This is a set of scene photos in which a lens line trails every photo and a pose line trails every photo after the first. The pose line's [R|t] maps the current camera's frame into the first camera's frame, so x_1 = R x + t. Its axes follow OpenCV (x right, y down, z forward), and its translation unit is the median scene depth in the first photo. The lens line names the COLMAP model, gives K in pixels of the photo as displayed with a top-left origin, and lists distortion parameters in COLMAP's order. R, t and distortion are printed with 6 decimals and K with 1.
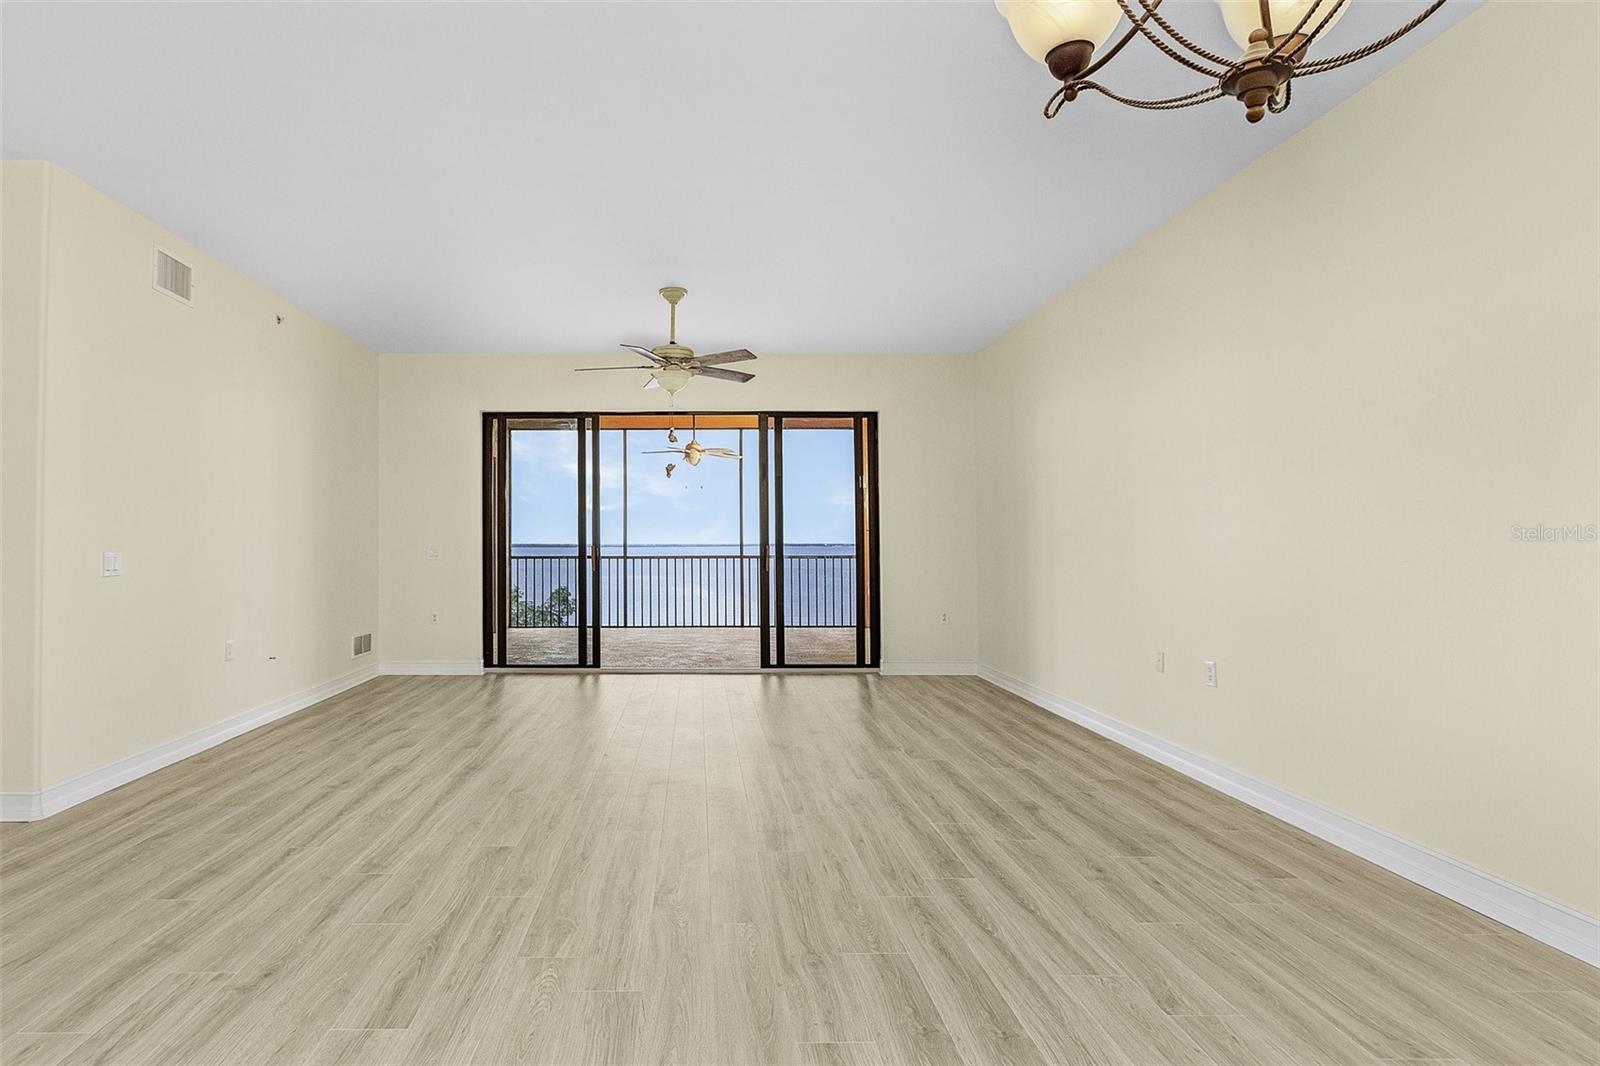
lens RADIAL K [[790.8, 0, 797.3], [0, 790.8, 544.1], [0, 0, 1]] dist [-0.000193, -0.000072]
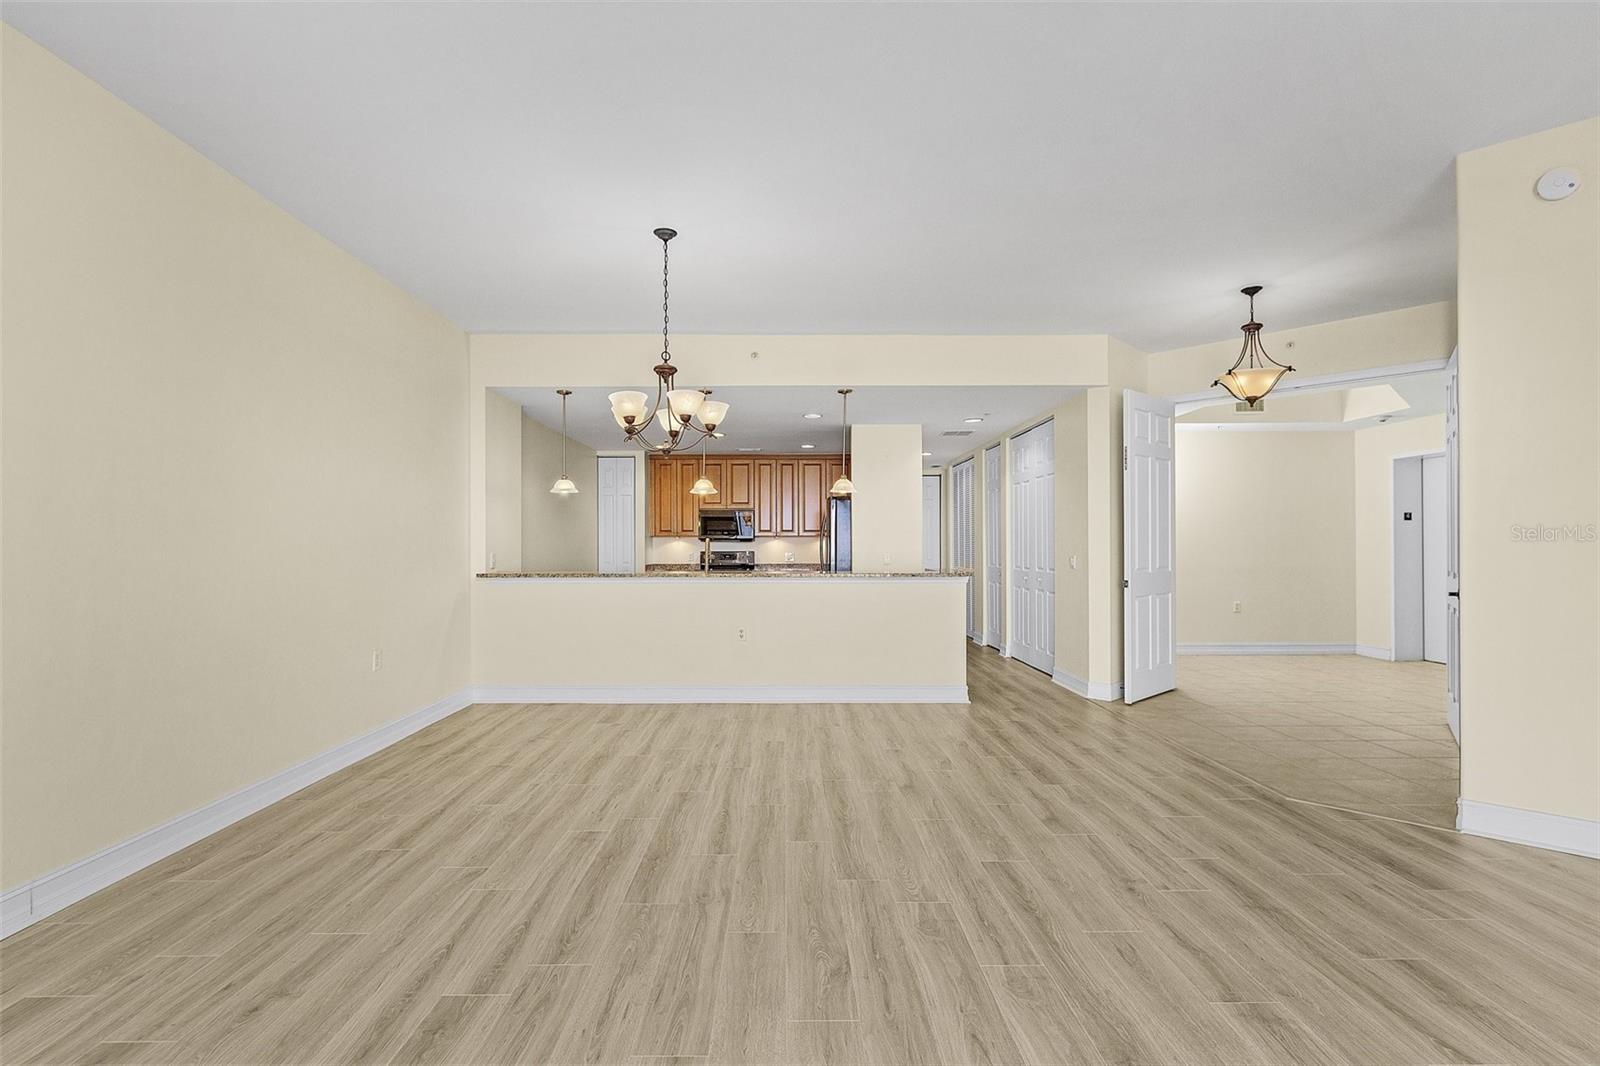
lens RADIAL K [[790.8, 0, 797.3], [0, 790.8, 544.1], [0, 0, 1]] dist [-0.000193, -0.000072]
pose [[-0.993753, 0.006355, 0.111420, -0.240508], [0.006047, 0.999977, -0.003100, -0.013320], [-0.111437, -0.002407, -0.993769, 2.019381]]
